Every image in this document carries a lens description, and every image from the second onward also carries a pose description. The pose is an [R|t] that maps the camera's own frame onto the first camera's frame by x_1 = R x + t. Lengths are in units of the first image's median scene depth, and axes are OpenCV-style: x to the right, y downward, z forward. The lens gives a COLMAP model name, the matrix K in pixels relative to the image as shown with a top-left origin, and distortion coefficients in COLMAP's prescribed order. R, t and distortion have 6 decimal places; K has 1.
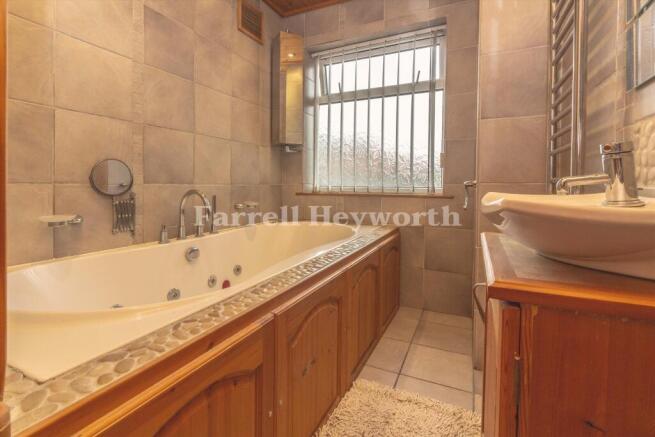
lens RADIAL K [[301.1, 0, 331.9], [0, 301.1, 191.2], [0, 0, 1]] dist [0.000404, 0.000026]
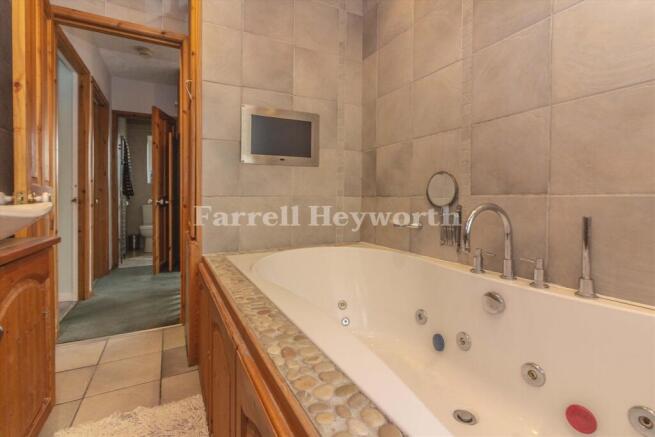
lens RADIAL K [[301.1, 0, 321.7], [0, 301.1, 199.4], [0, 0, 1]] dist [0.000404, 0.000026]
pose [[-0.610046, -0.010513, -0.792296, 0.303516], [-0.019013, 0.999818, 0.001373, -0.005892], [0.792138, 0.015902, -0.610135, 1.198599]]
